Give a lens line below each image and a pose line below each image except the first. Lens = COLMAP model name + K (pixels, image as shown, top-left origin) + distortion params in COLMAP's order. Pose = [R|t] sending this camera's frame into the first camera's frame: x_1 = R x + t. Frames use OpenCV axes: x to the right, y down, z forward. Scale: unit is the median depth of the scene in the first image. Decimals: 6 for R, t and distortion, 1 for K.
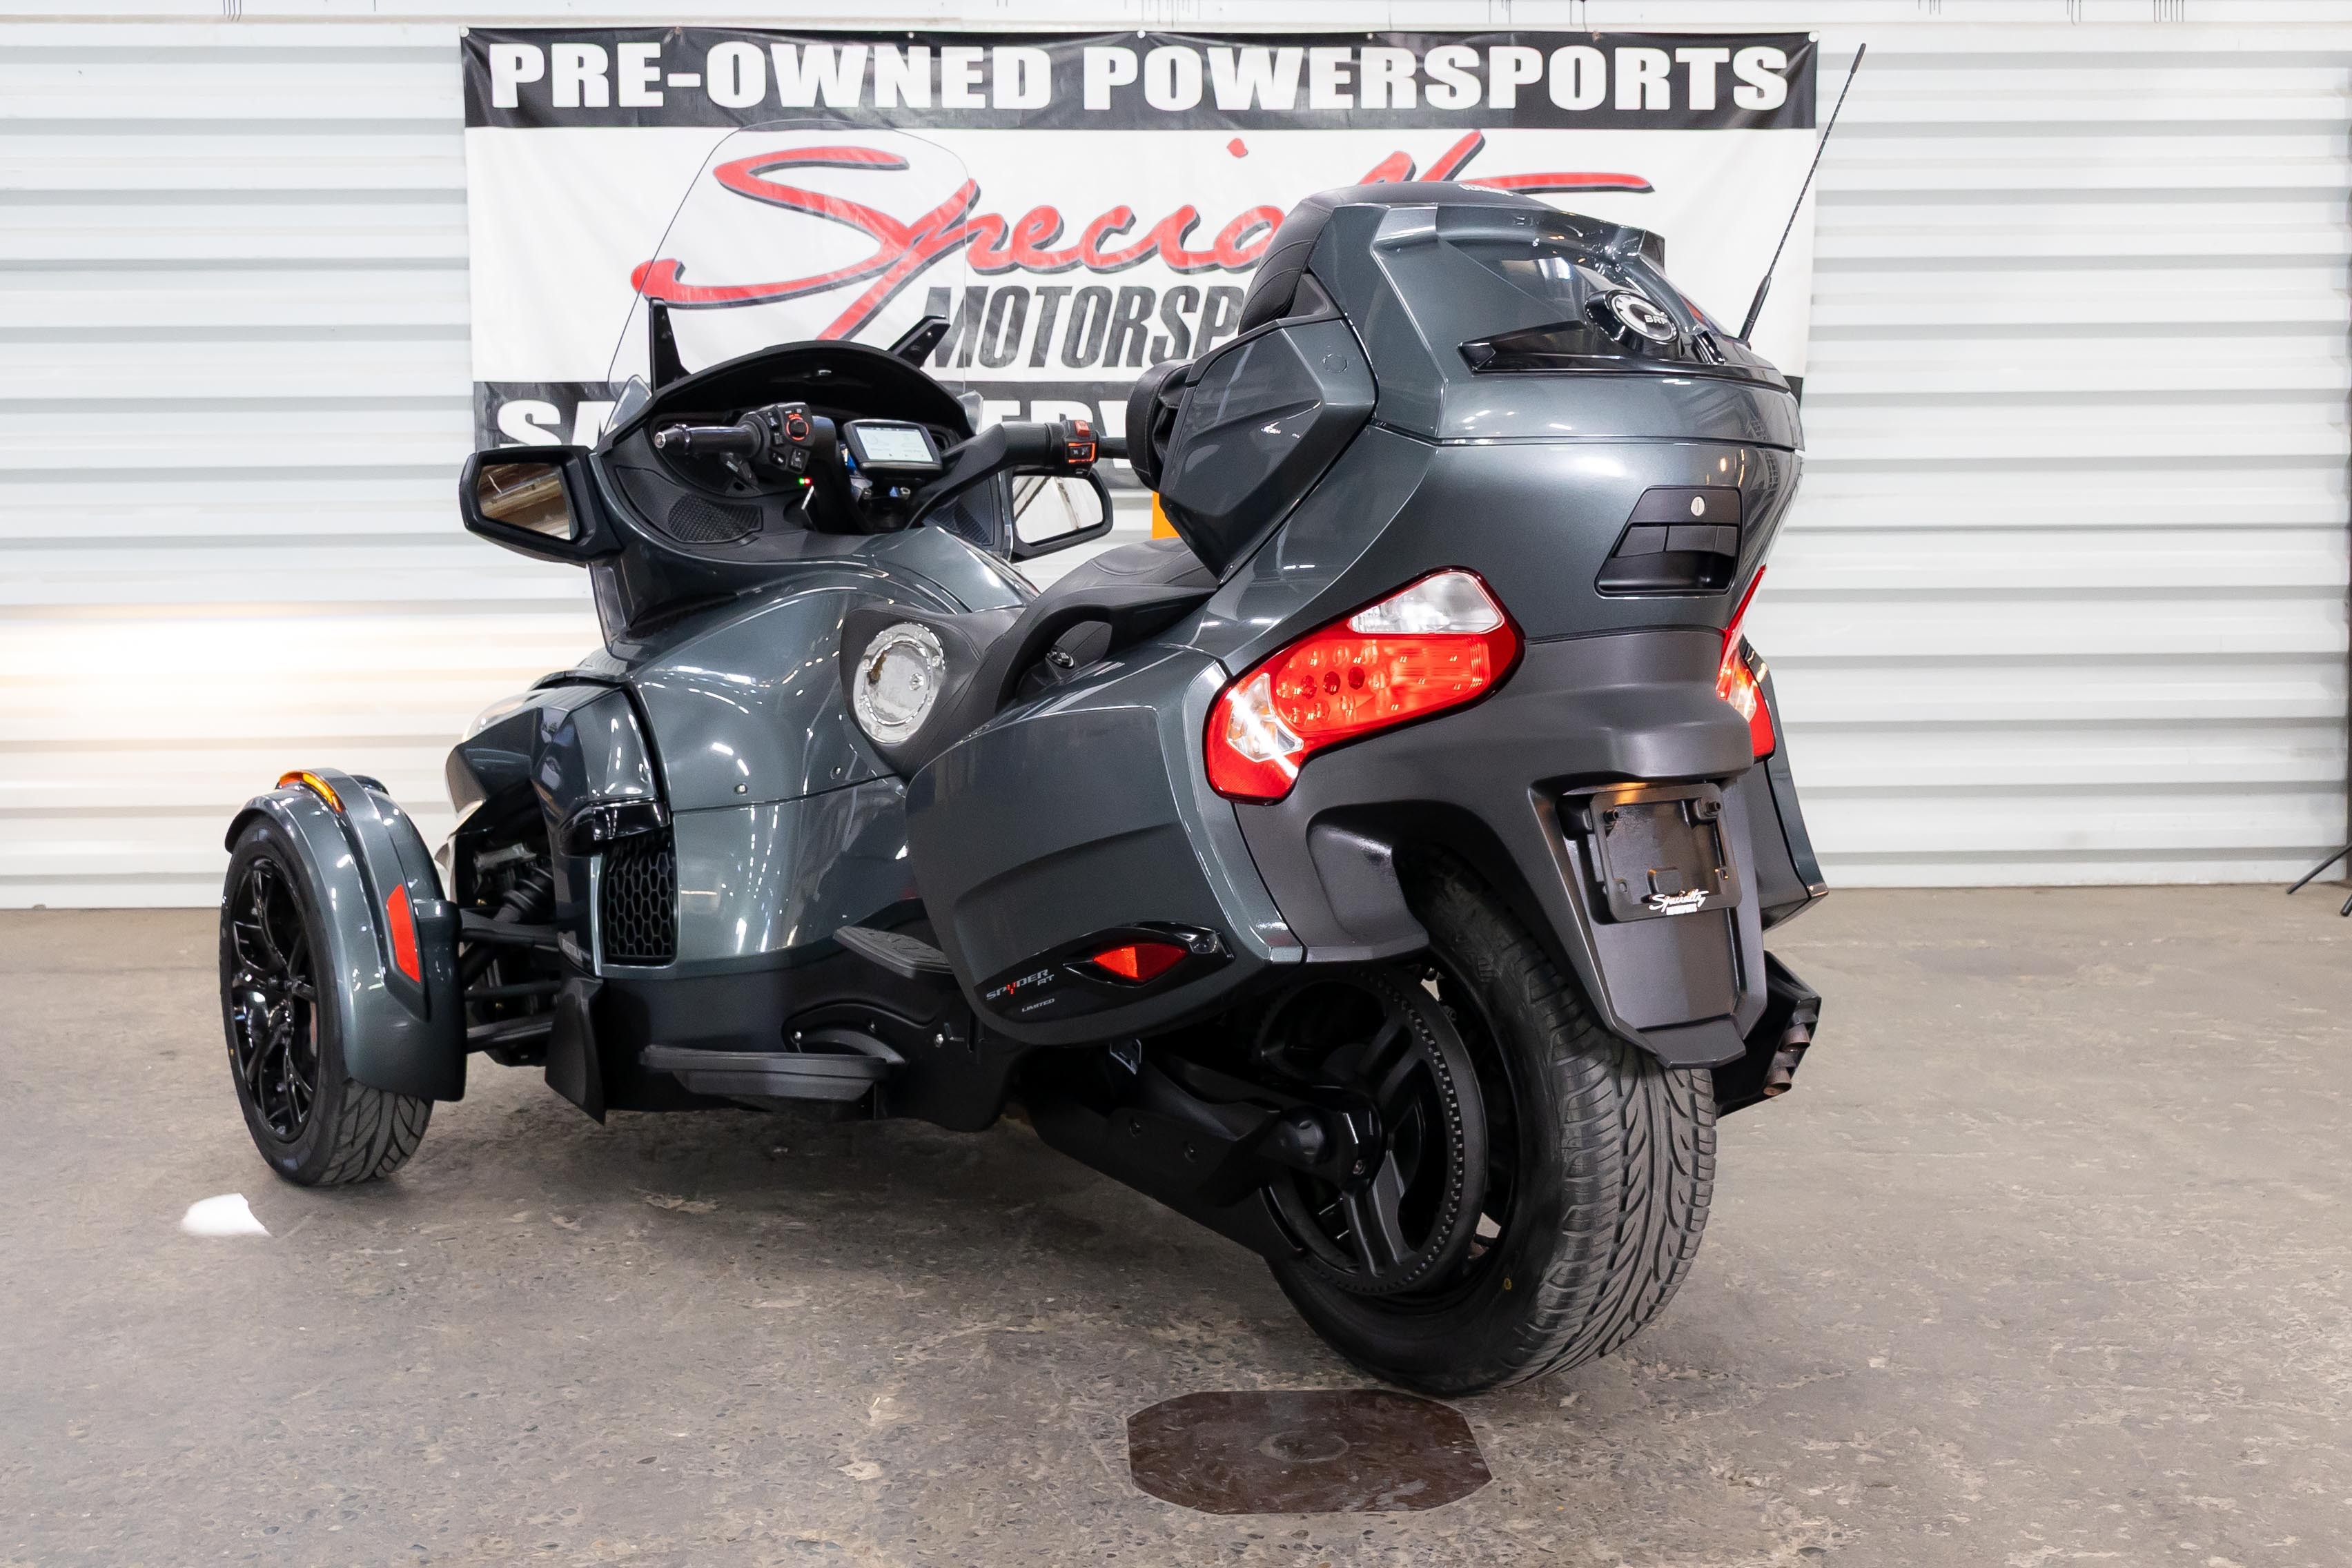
lens RADIAL K [[2570.3, 0, 1169.4], [0, 2570.3, 828.2], [0, 0, 1]] dist [0.002402, 0.000000]
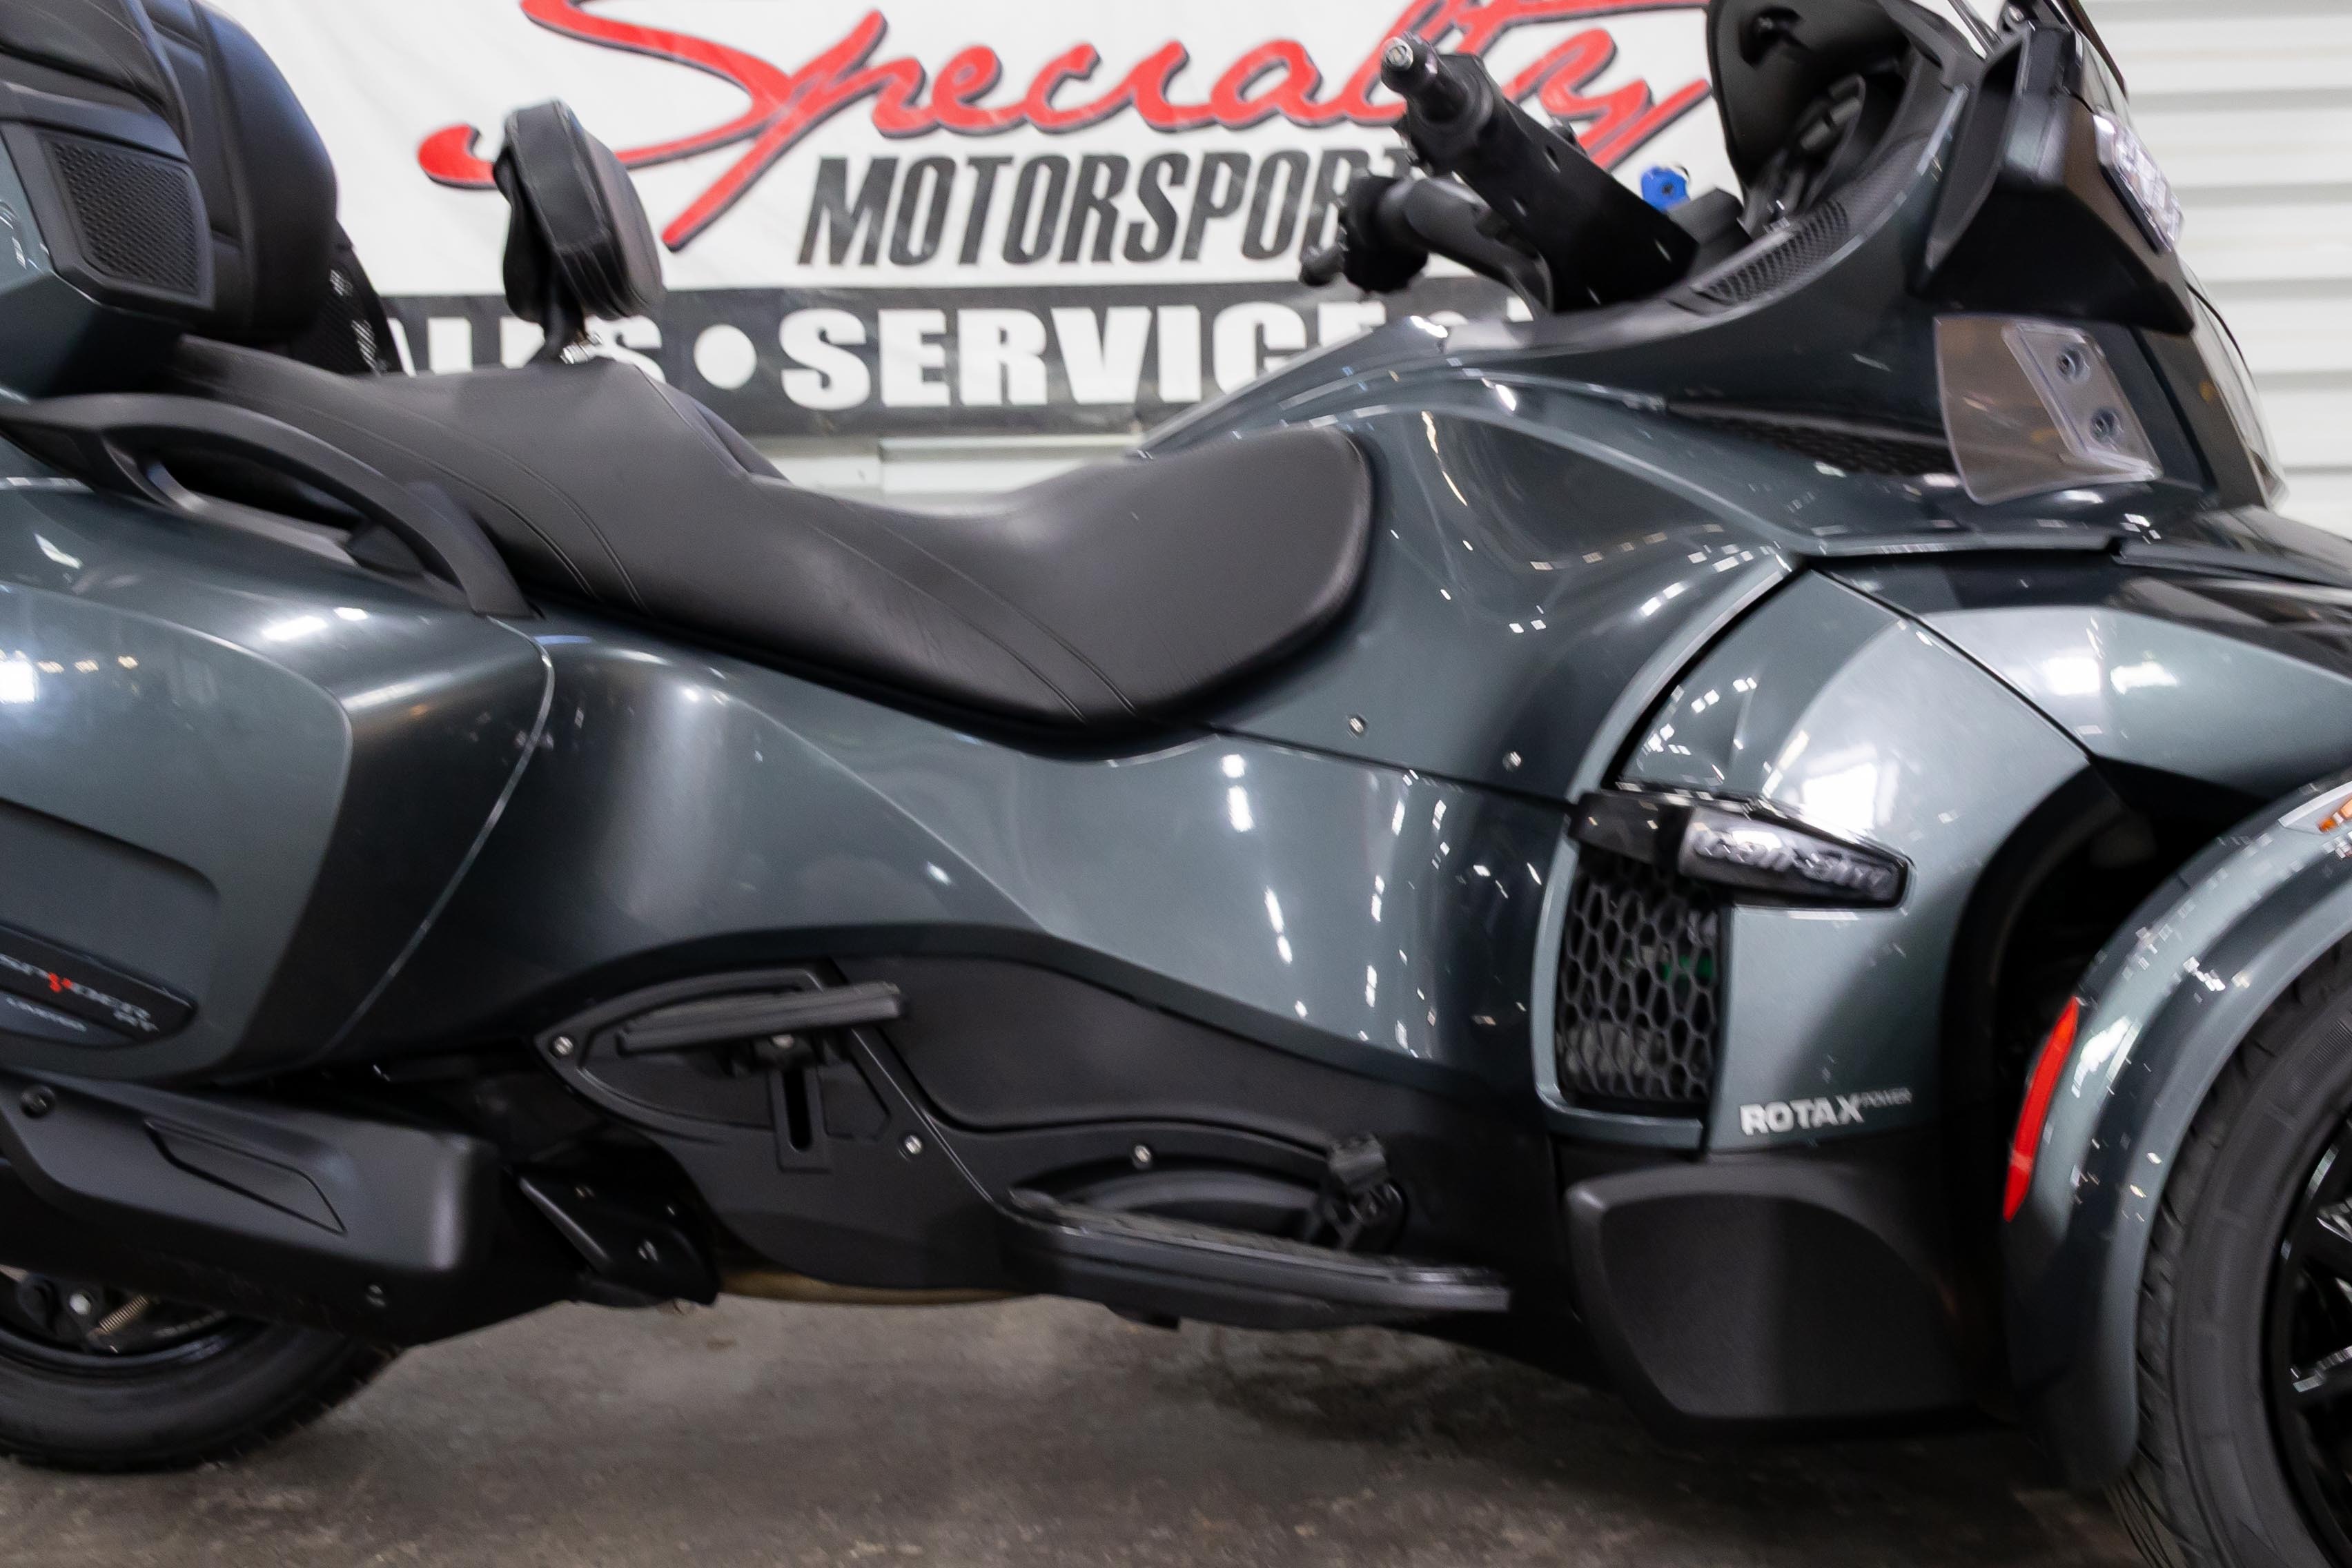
lens RADIAL K [[2570.3, 0, 1173.7], [0, 2570.3, 806.0], [0, 0, 1]] dist [0.002402, 0.000000]
pose [[0.998539, -0.007368, -0.053536, 0.044861], [0.005137, 0.999117, -0.041696, 0.004256], [0.053796, 0.041360, 0.997695, 0.284975]]
